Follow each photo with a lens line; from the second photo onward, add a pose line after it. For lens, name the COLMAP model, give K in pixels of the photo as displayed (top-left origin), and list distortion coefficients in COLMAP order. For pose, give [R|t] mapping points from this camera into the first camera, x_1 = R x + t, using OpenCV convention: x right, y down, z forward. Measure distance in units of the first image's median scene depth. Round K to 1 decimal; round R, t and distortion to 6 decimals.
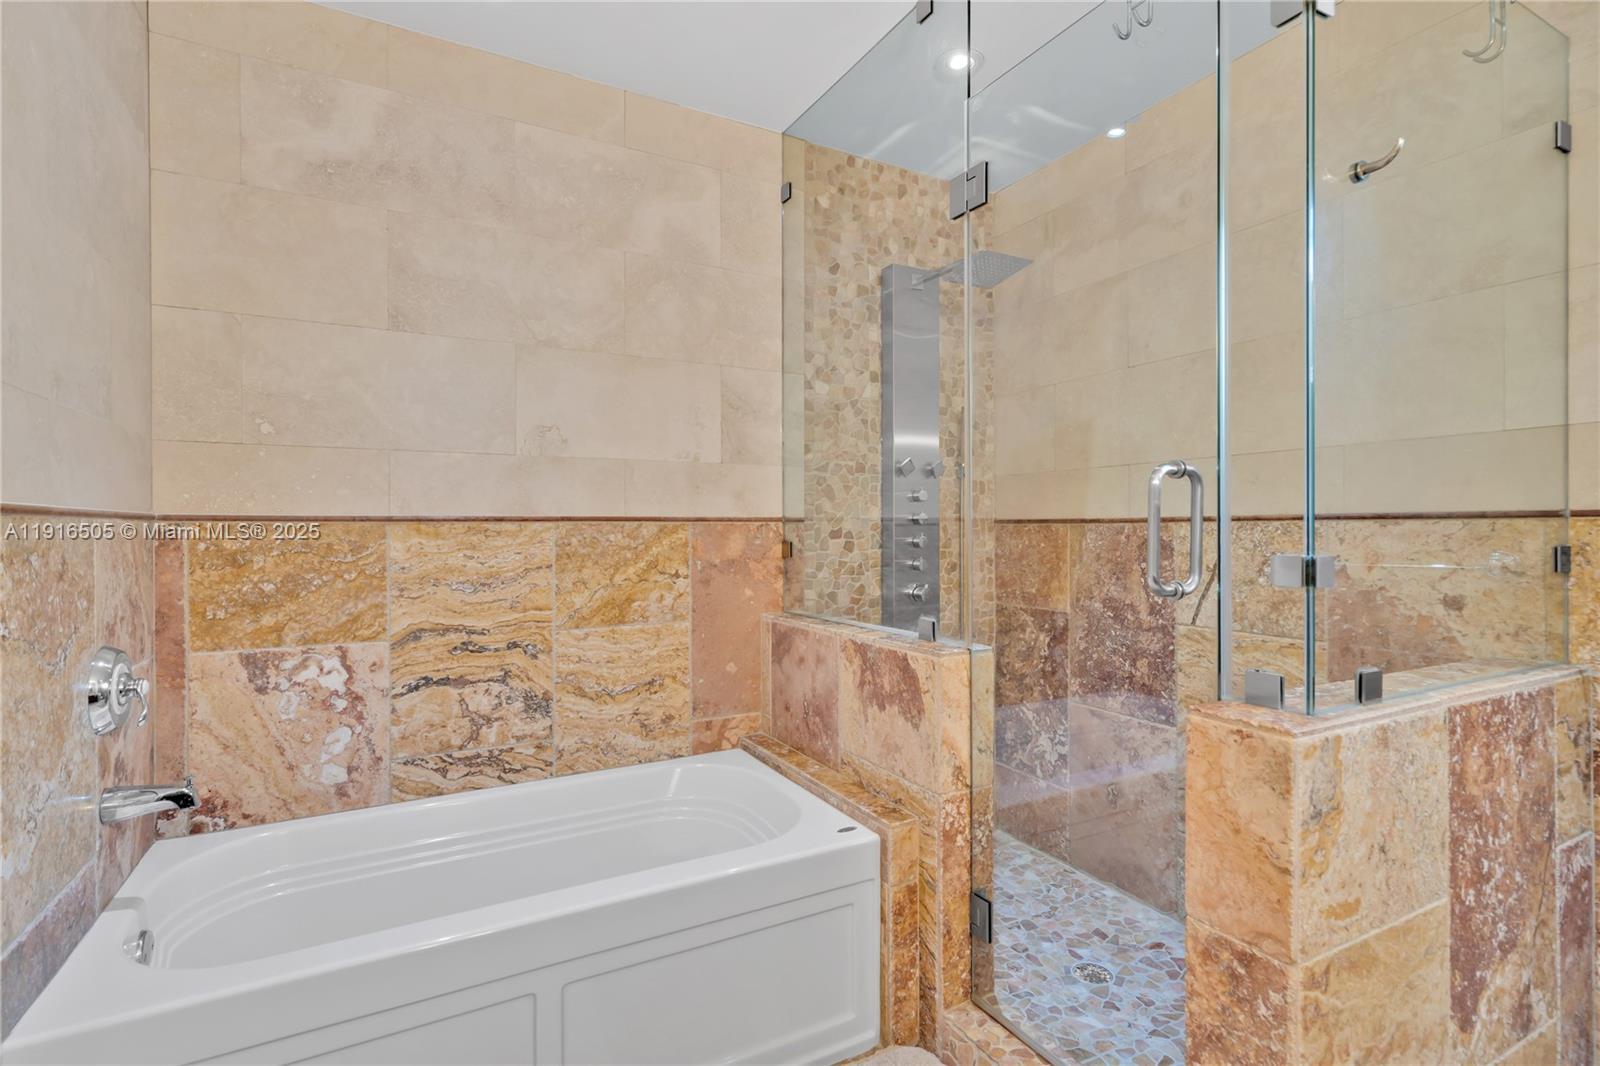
lens RADIAL K [[765.3, 0, 794.0], [0, 765.3, 535.3], [0, 0, 1]] dist [0.001667, -0.000232]
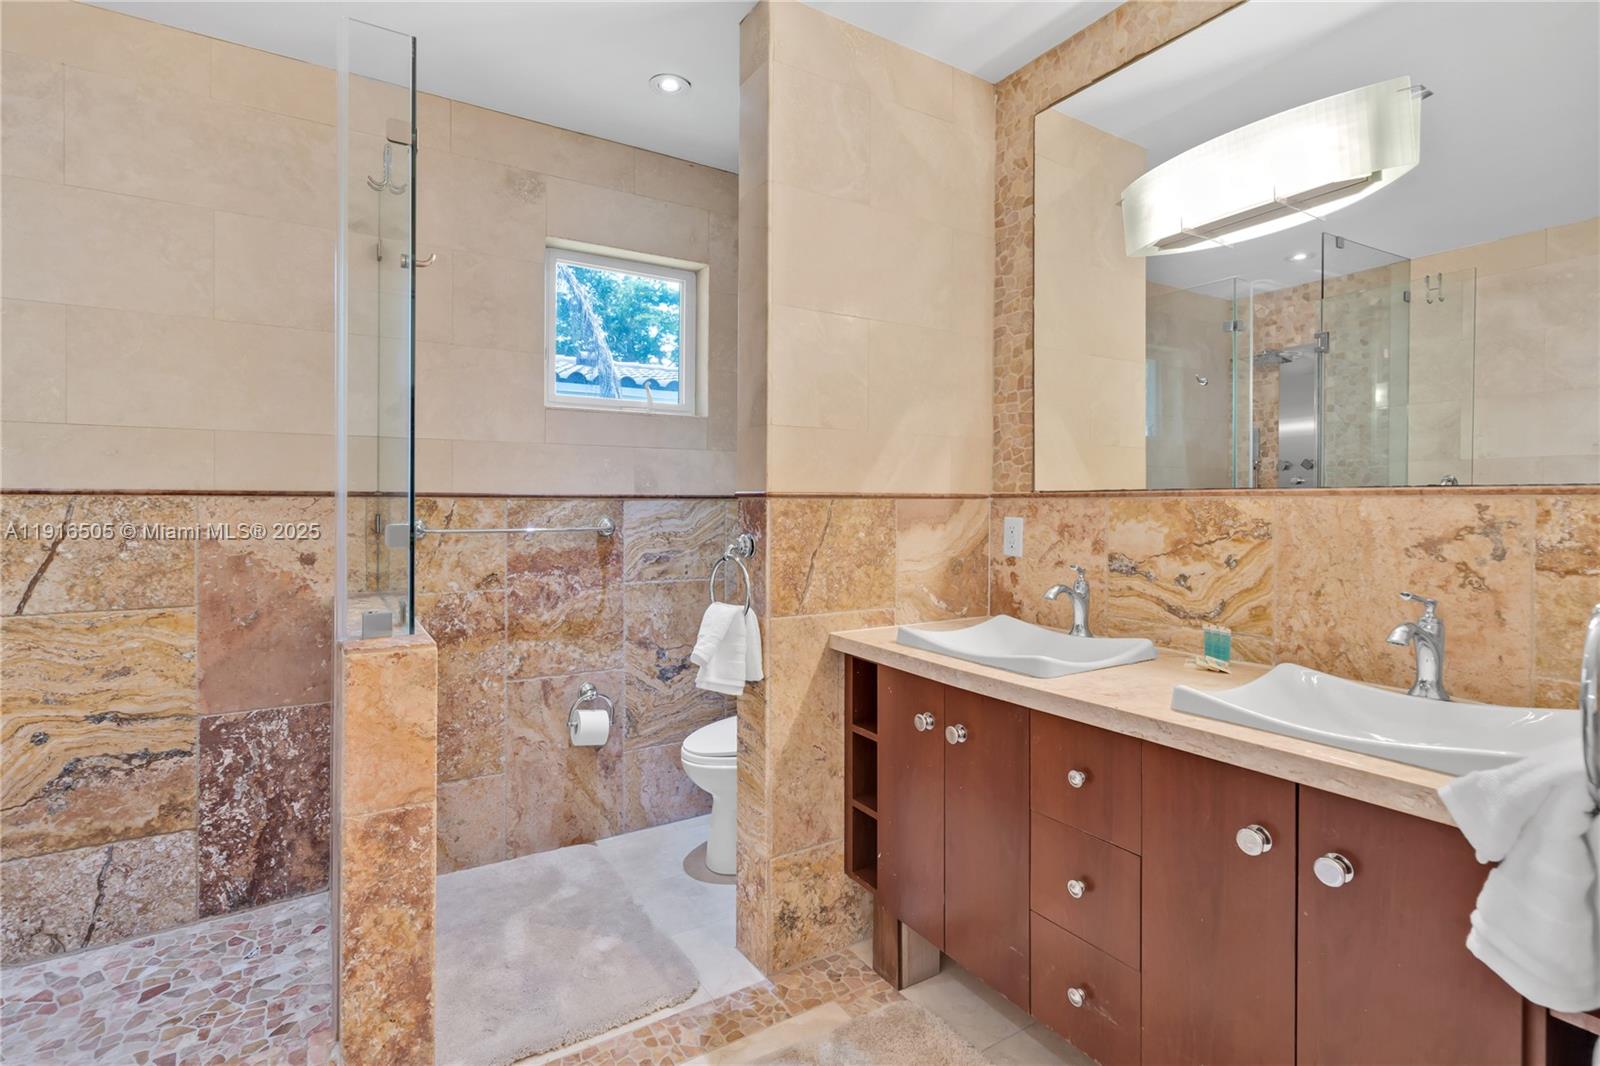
lens RADIAL K [[765.3, 0, 795.1], [0, 765.3, 517.8], [0, 0, 1]] dist [0.001667, -0.000232]
pose [[-0.062759, -0.020303, 0.997822, -0.489544], [0.004208, 0.999779, 0.020608, -0.007403], [-0.998020, 0.005492, -0.062659, 0.223430]]
